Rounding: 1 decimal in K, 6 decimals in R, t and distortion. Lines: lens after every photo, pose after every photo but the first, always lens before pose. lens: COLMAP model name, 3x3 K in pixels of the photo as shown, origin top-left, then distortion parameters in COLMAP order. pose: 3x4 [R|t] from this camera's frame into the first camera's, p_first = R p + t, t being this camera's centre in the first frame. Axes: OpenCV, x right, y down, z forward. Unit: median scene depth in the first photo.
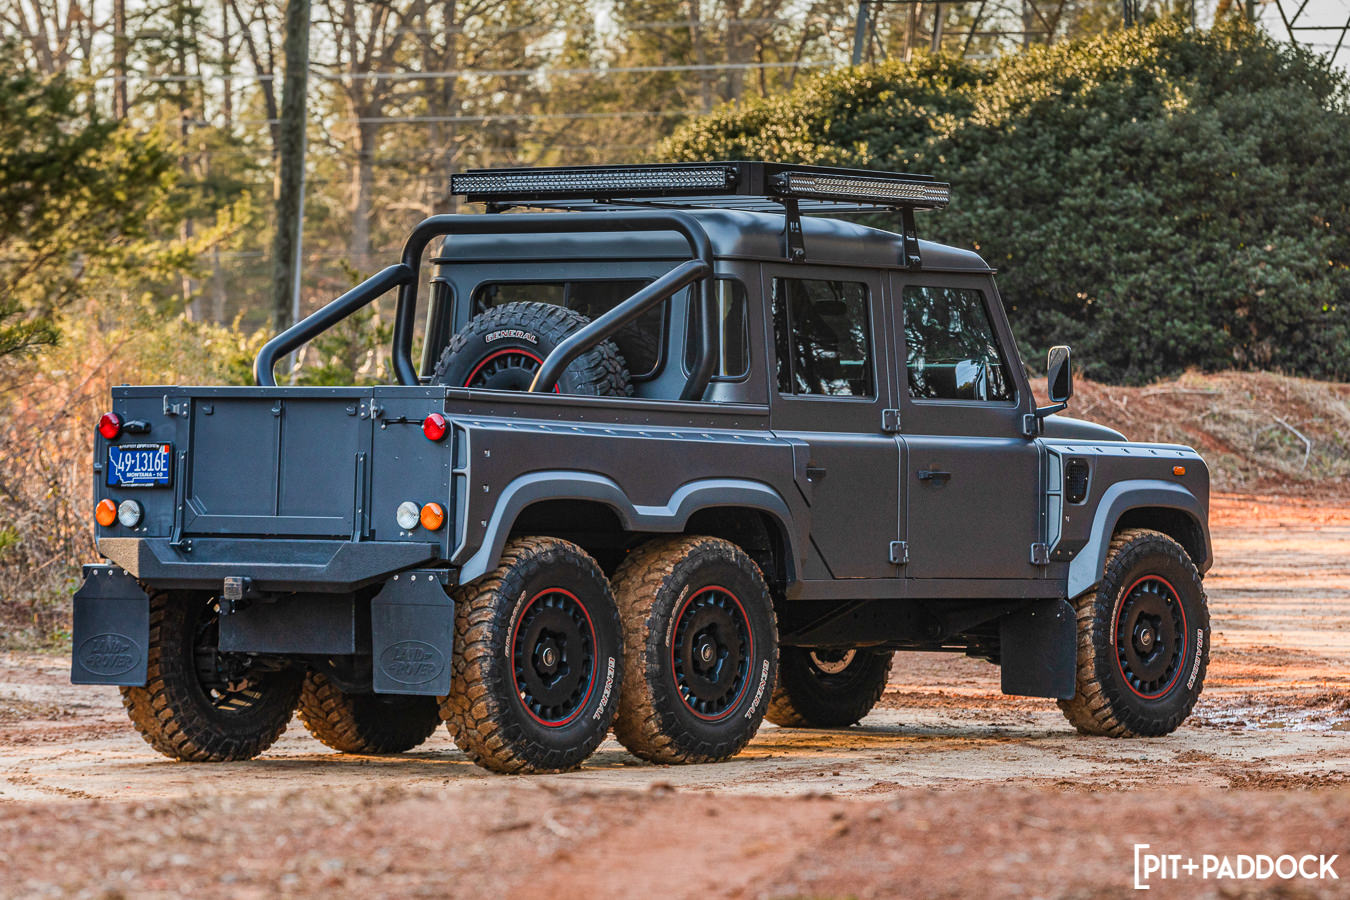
lens RADIAL K [[7161.4, 0, 675.0], [0, 7161.4, 450.0], [0, 0, 1]] dist [1.104336, -13.473144]
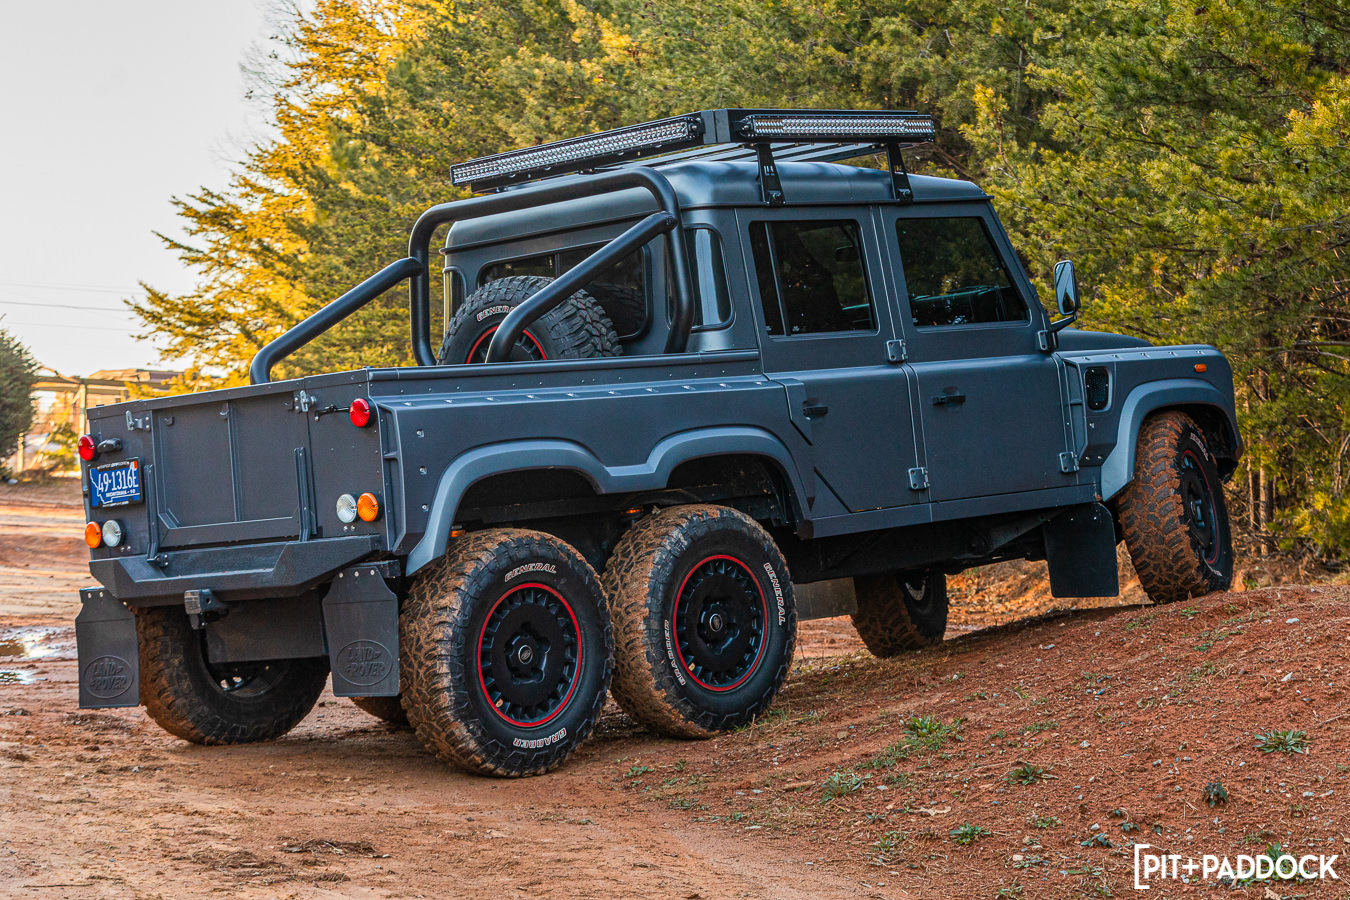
lens RADIAL K [[3472.1, 0, 770.6], [0, 3472.1, 451.8], [0, 0, 1]] dist [-0.008967, 0.424244]
pose [[0.989054, -0.115162, -0.092251, 0.059056], [0.116272, 0.993195, 0.006728, 0.004949], [0.090848, -0.017381, 0.995713, 0.530878]]
